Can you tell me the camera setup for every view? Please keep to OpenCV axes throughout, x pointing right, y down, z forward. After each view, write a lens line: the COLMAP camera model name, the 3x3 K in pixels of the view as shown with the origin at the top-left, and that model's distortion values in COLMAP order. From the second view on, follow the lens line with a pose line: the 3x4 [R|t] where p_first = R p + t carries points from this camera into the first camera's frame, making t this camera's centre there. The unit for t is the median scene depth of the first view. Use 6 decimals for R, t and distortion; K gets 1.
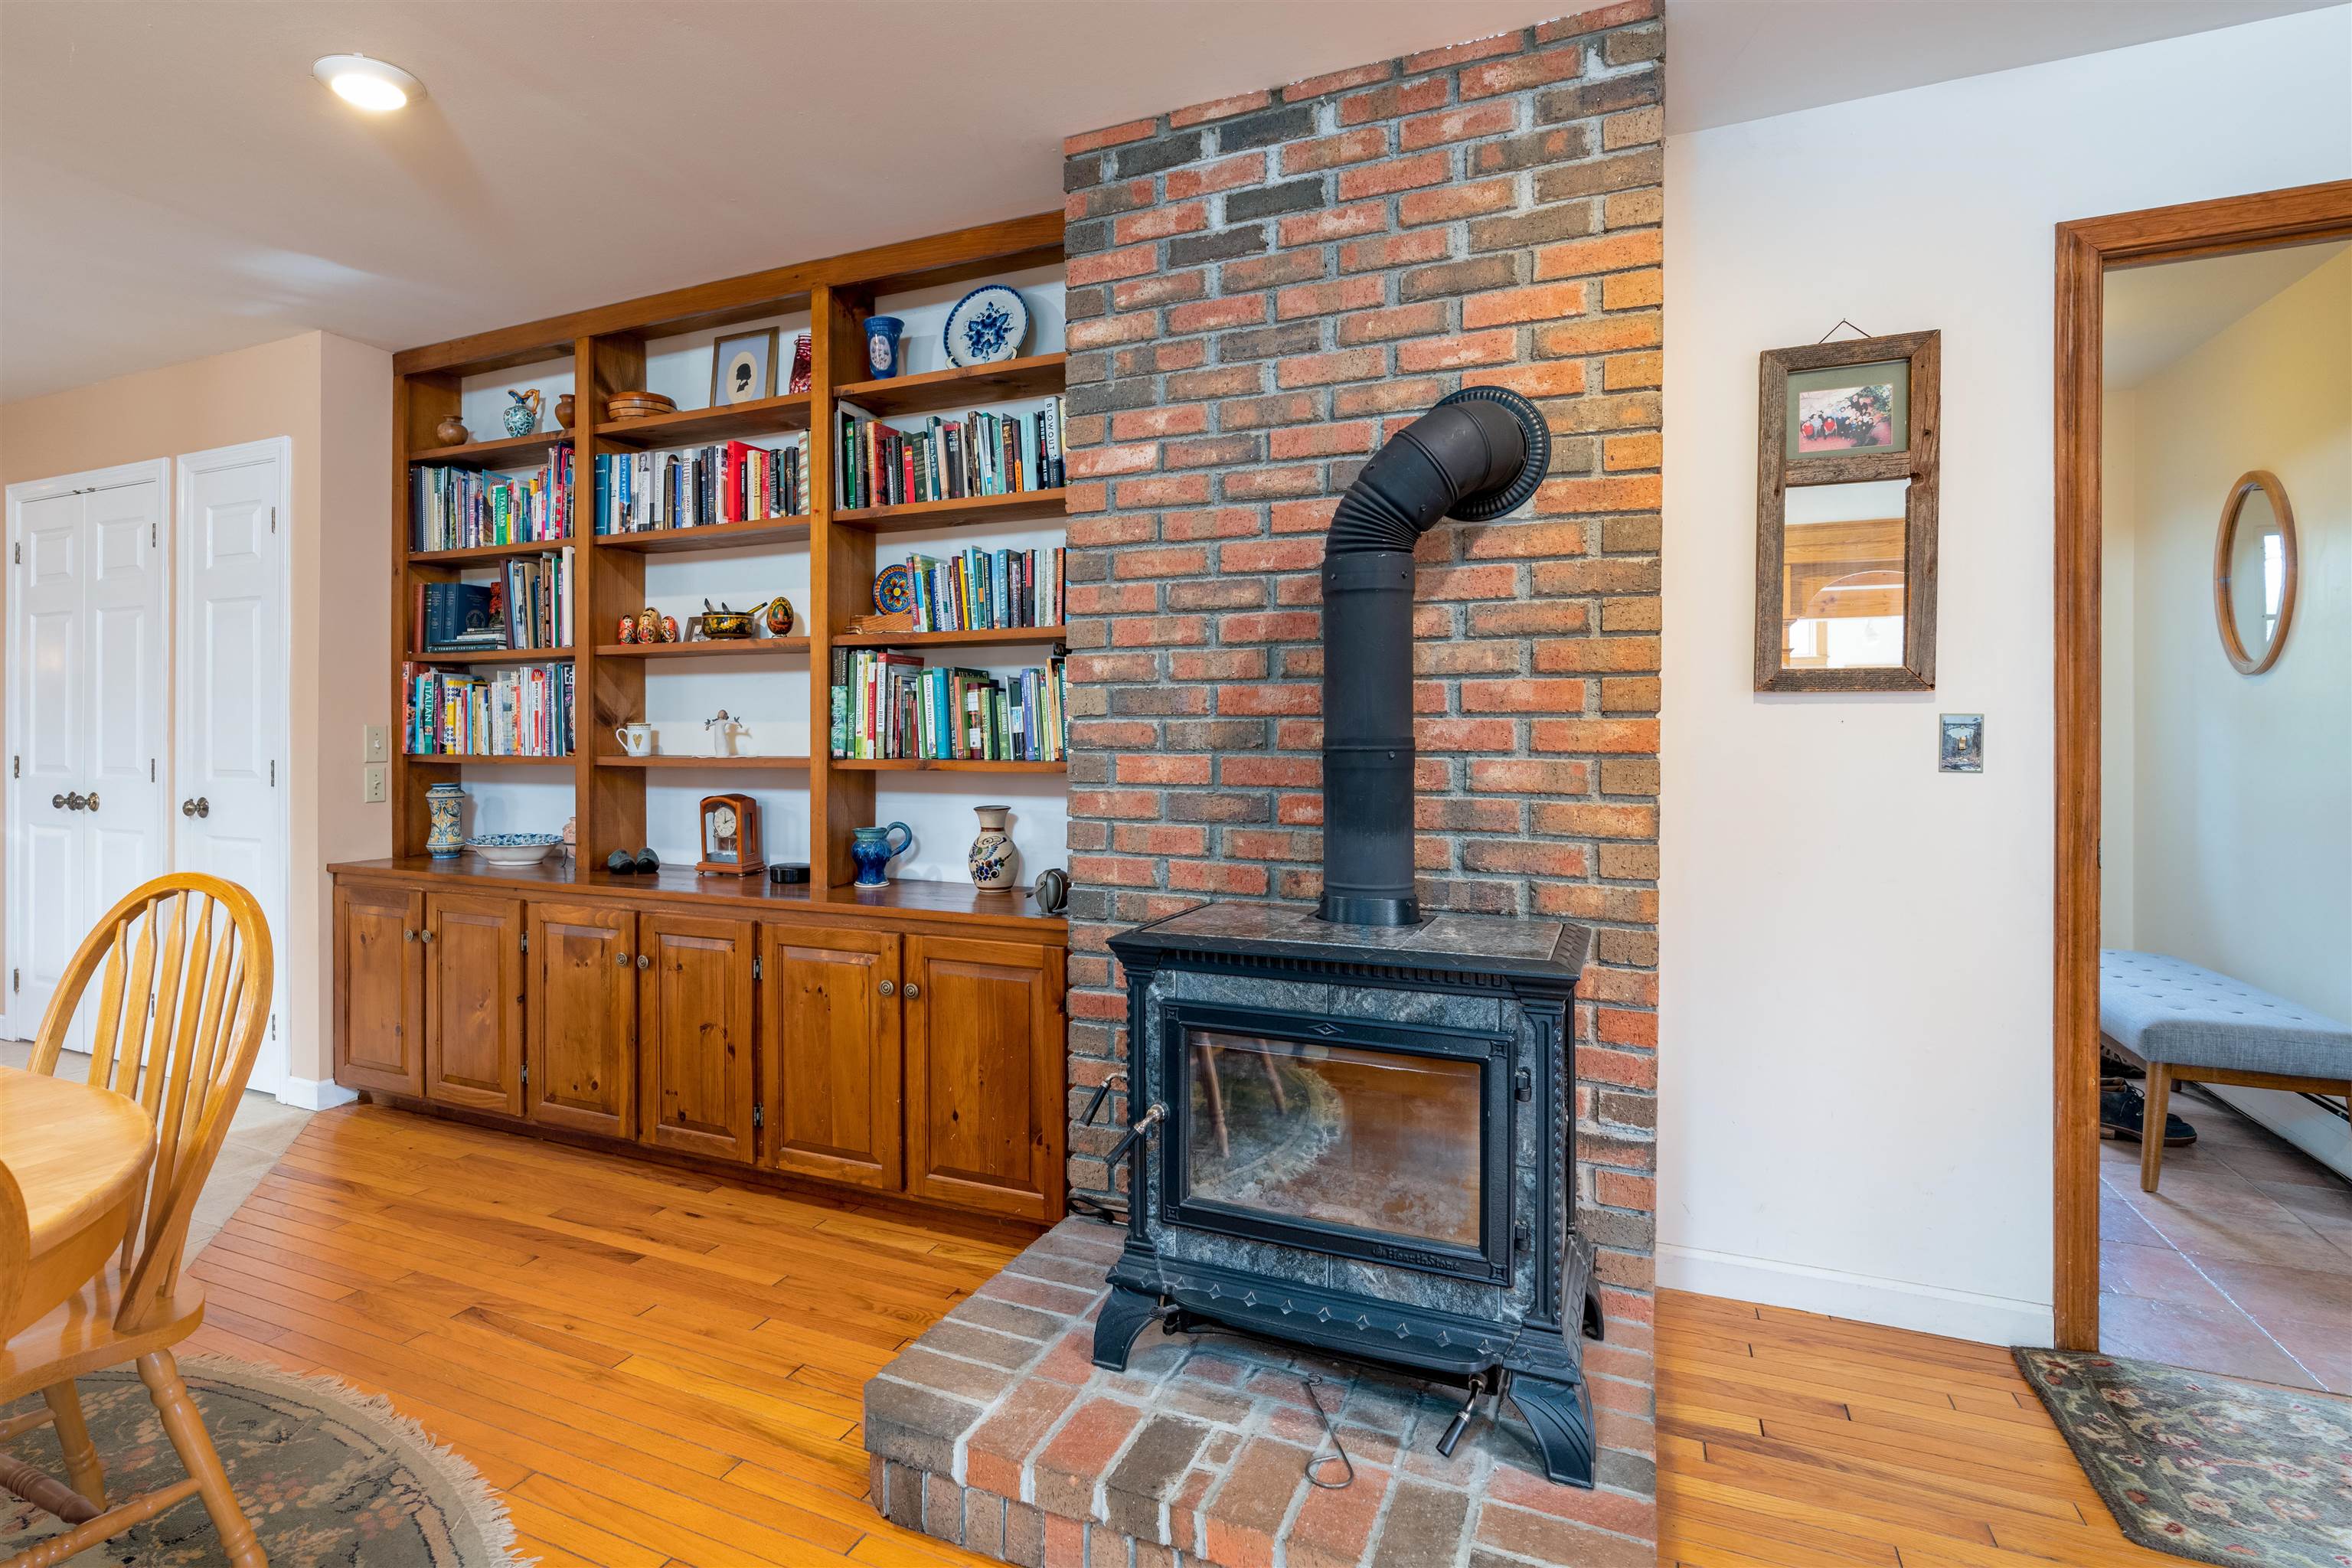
lens RADIAL K [[1221.0, 0, 1043.7], [0, 1221.0, 737.1], [0, 0, 1]] dist [-0.014606, 0.000553]
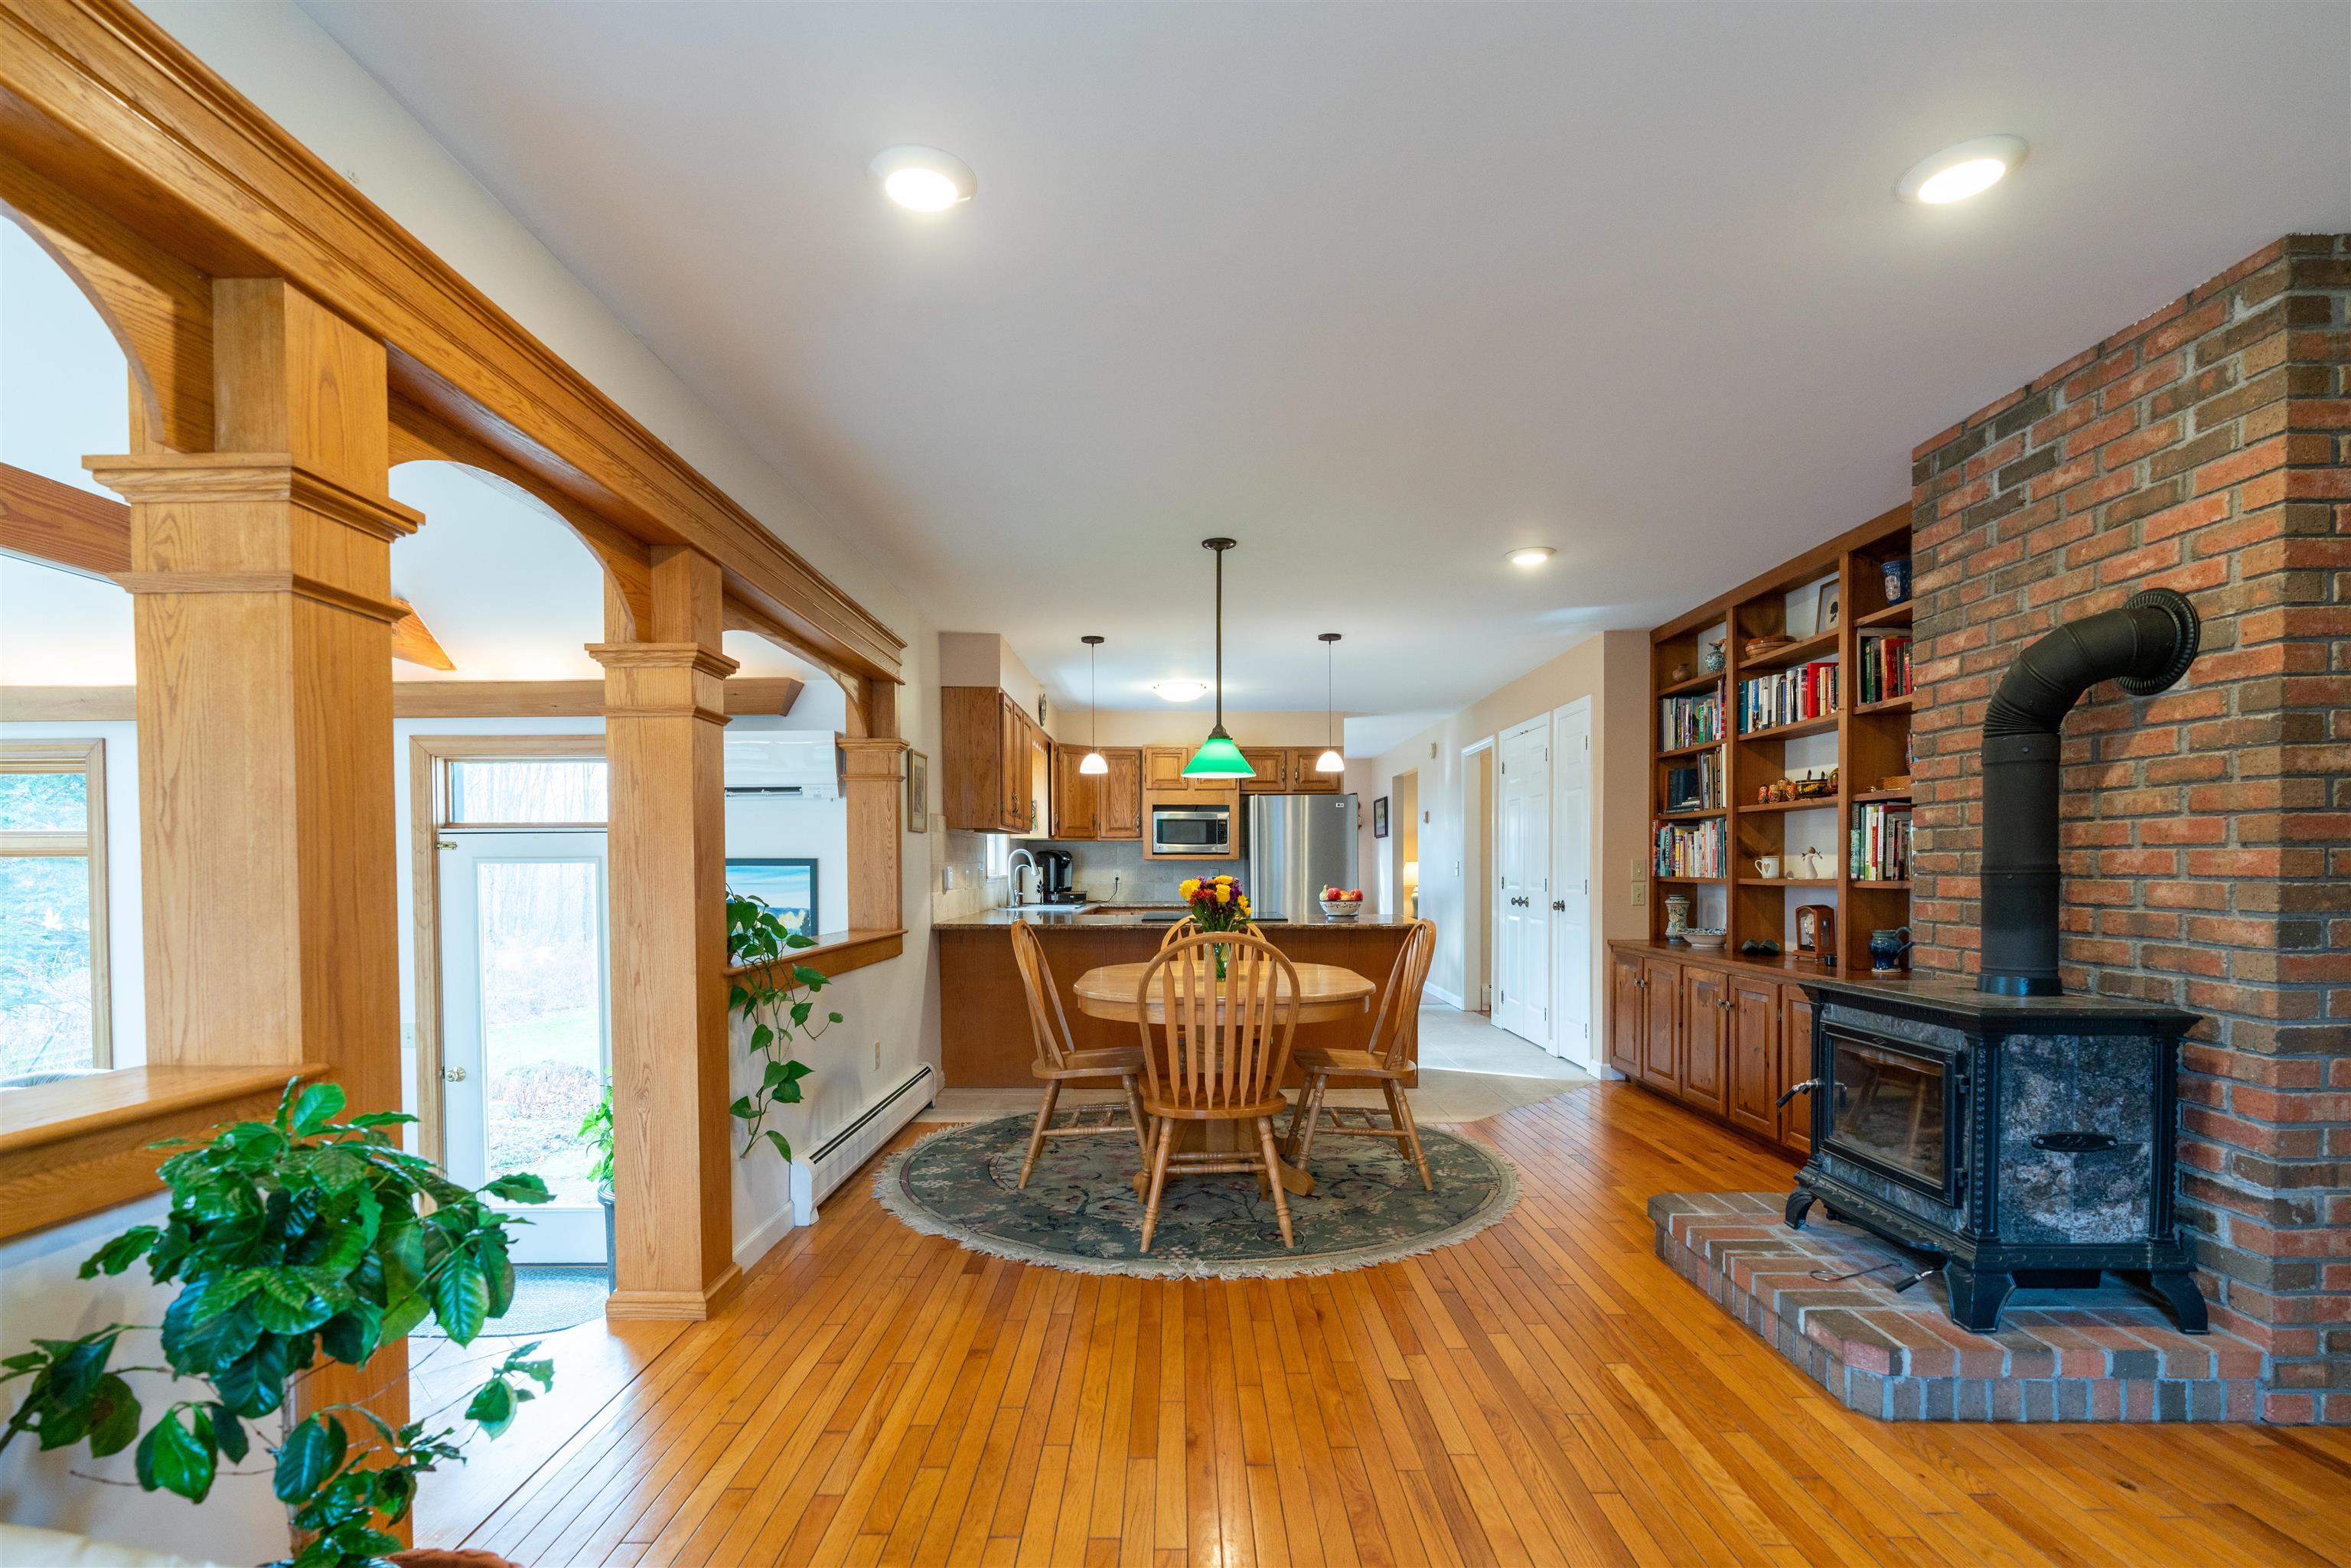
lens RADIAL K [[1076.6, 0, 1209.0], [0, 1076.6, 865.4], [0, 0, 1]] dist [-0.009820, 0.001893]
pose [[0.472846, -0.004663, -0.881133, 0.802941], [0.005091, 0.999984, -0.002560, -0.000542], [0.881130, -0.003275, 0.472862, -0.366084]]
